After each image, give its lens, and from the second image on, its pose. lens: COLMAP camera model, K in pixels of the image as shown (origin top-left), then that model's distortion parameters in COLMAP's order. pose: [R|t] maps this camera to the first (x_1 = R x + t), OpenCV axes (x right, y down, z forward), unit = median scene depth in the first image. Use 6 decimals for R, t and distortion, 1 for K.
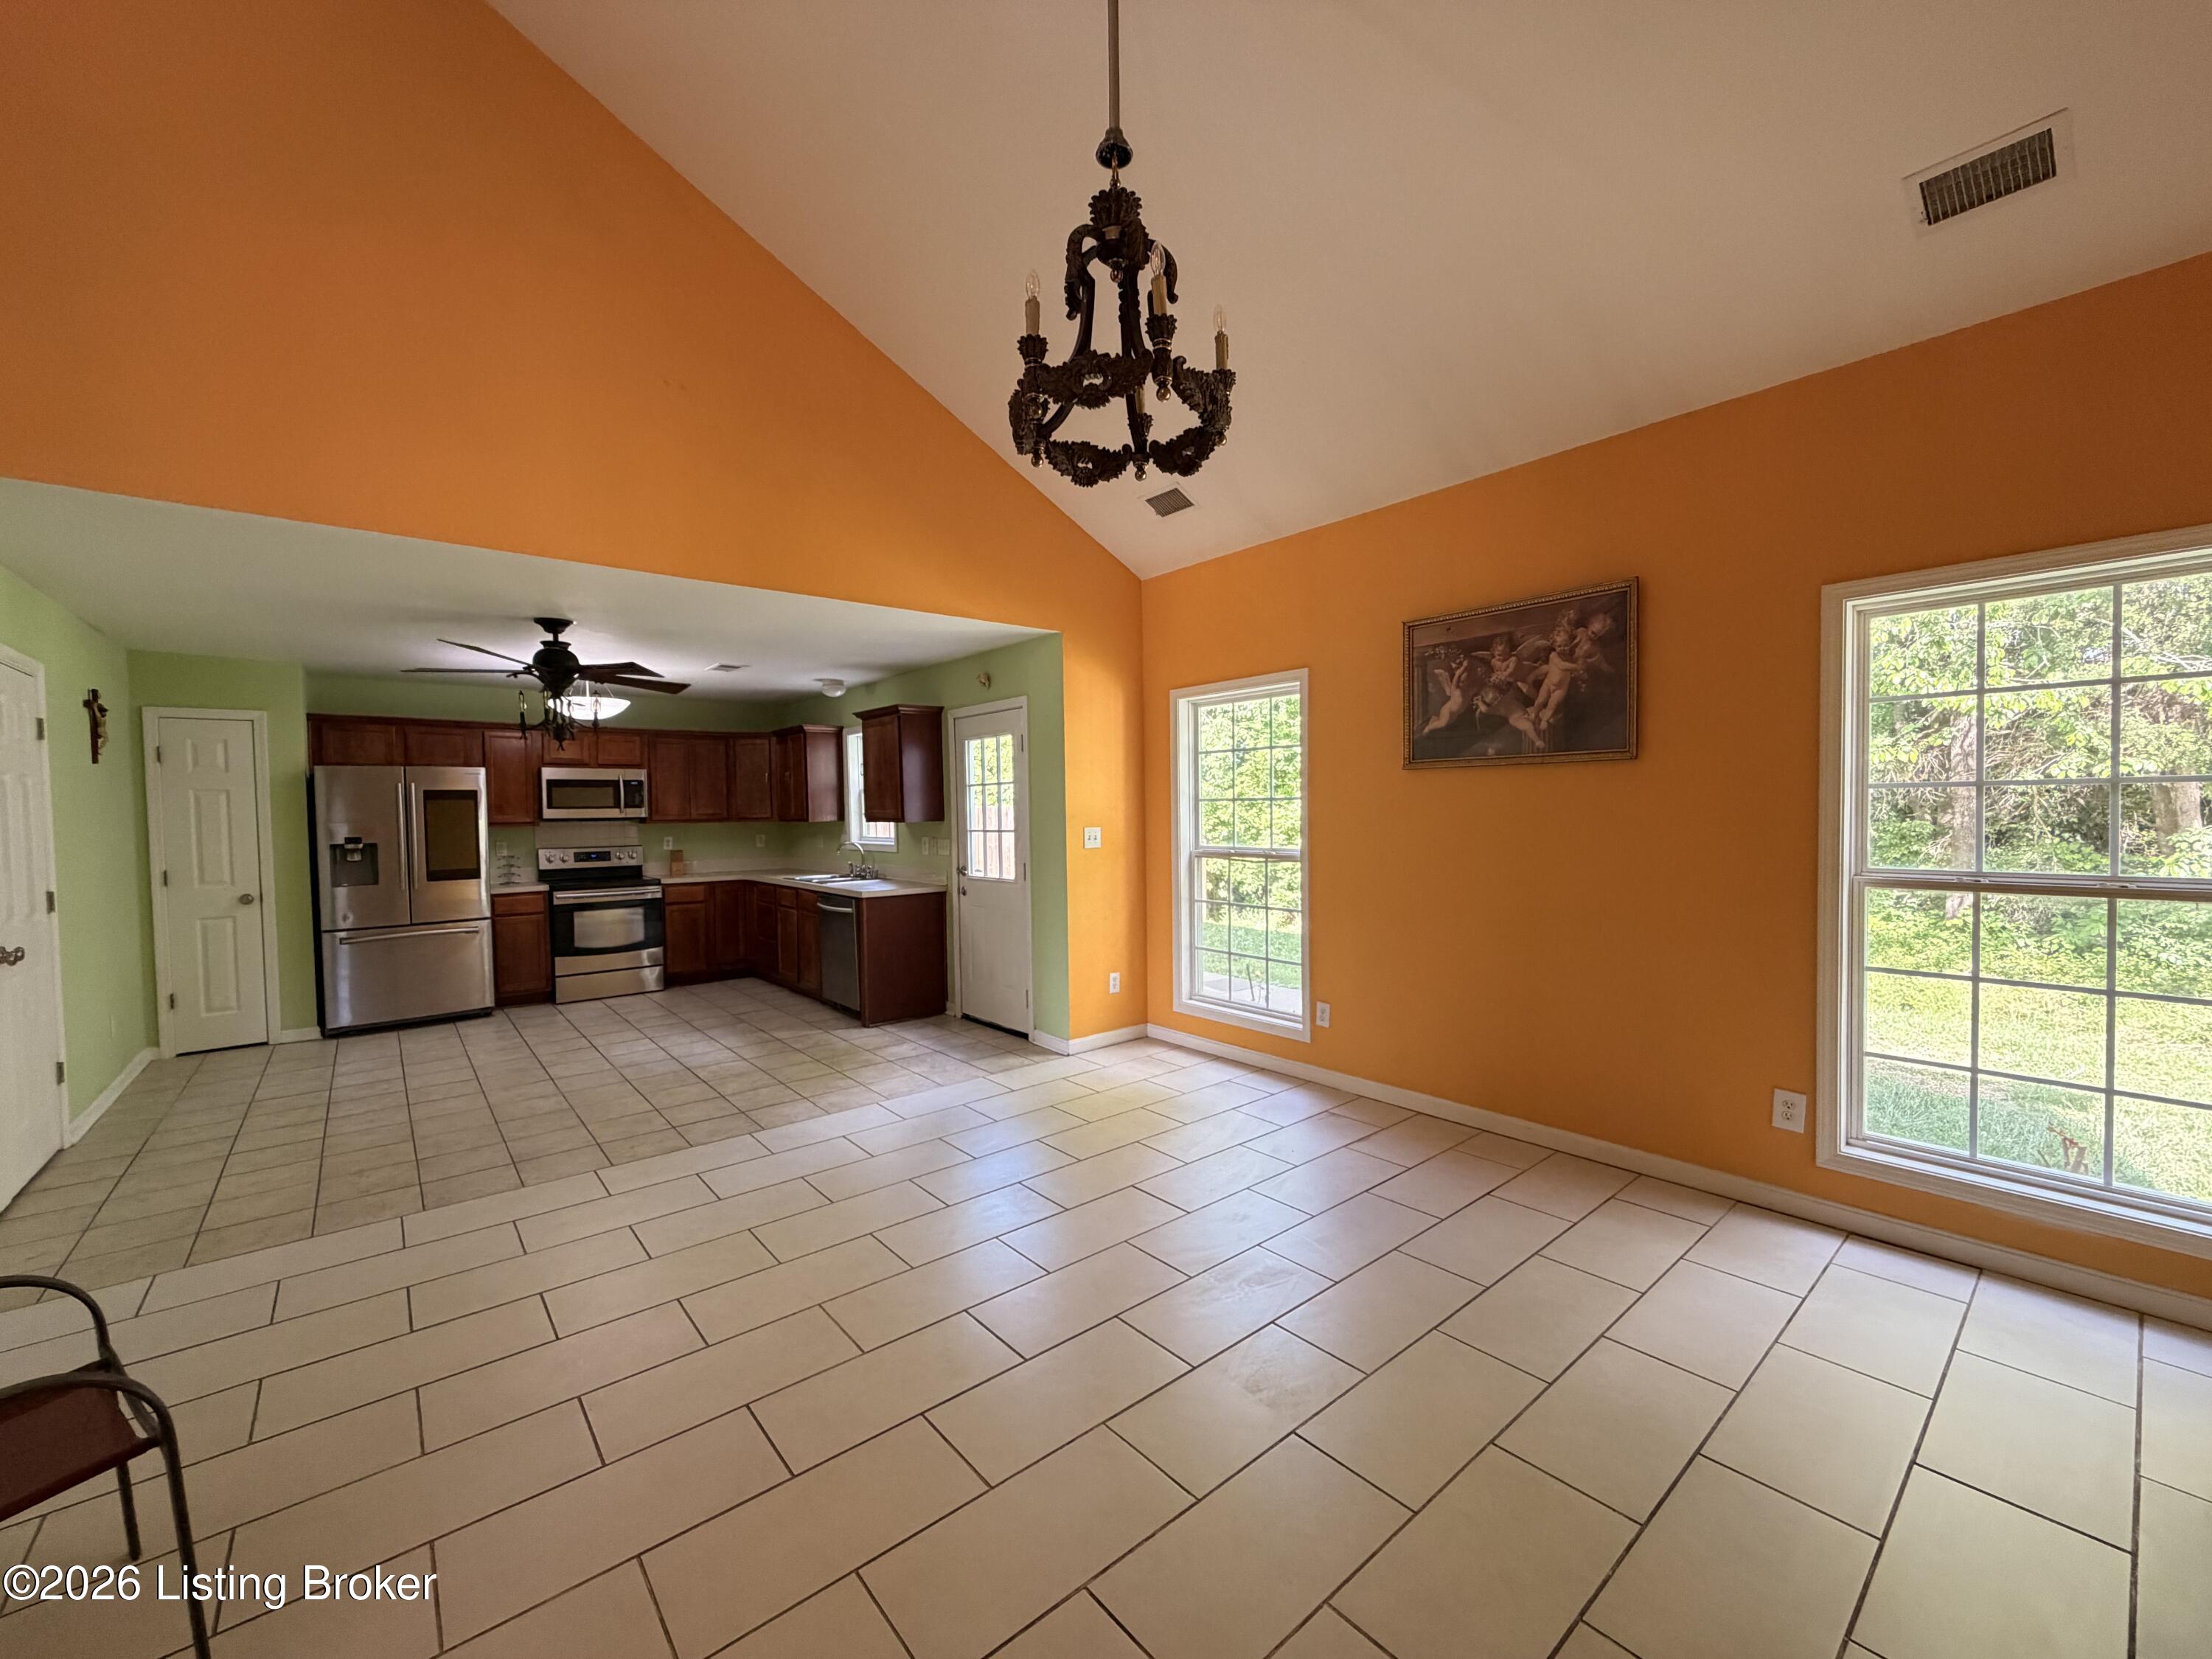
lens RADIAL K [[884.8, 0, 1099.9], [0, 884.8, 834.7], [0, 0, 1]] dist [-0.000267, 0.000424]
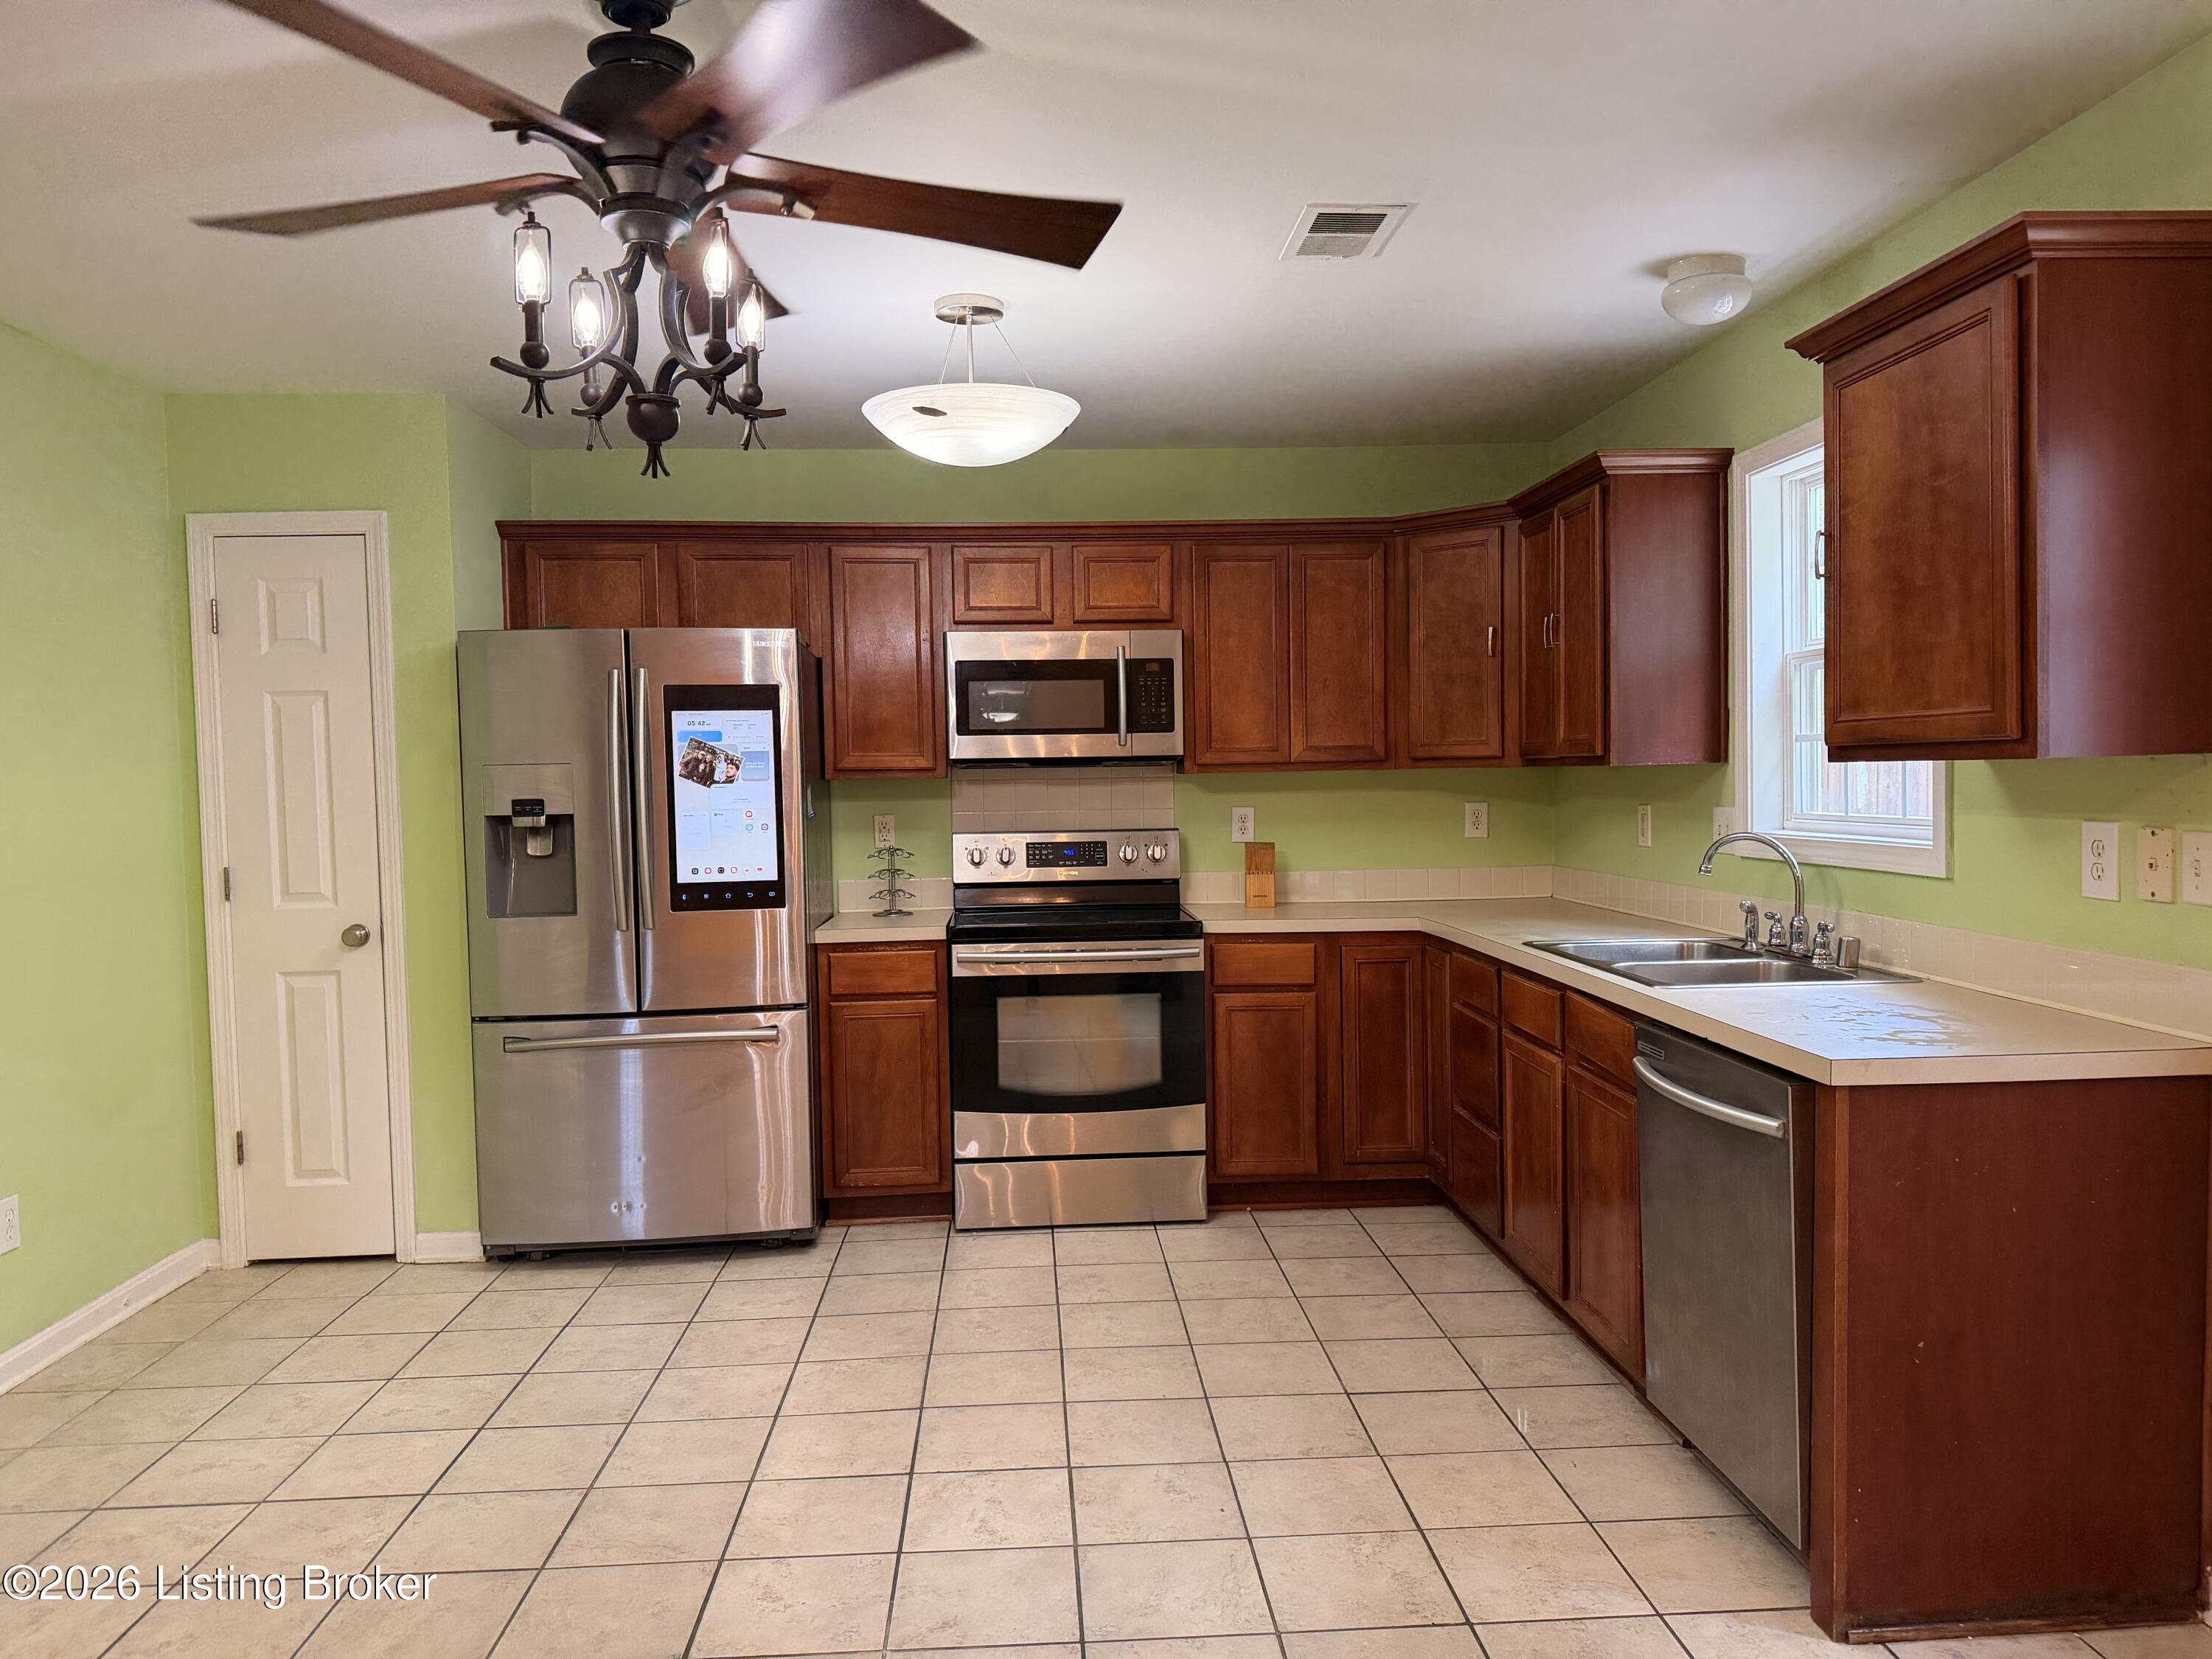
lens RADIAL K [[1546.2, 0, 1108.5], [0, 1546.2, 849.2], [0, 0, 1]] dist [0.099524, -0.146330]
pose [[0.807360, 0.029025, -0.589345, -0.156786], [-0.011305, 0.999367, 0.033732, -0.001438], [0.589951, -0.020571, 0.807177, 0.484799]]
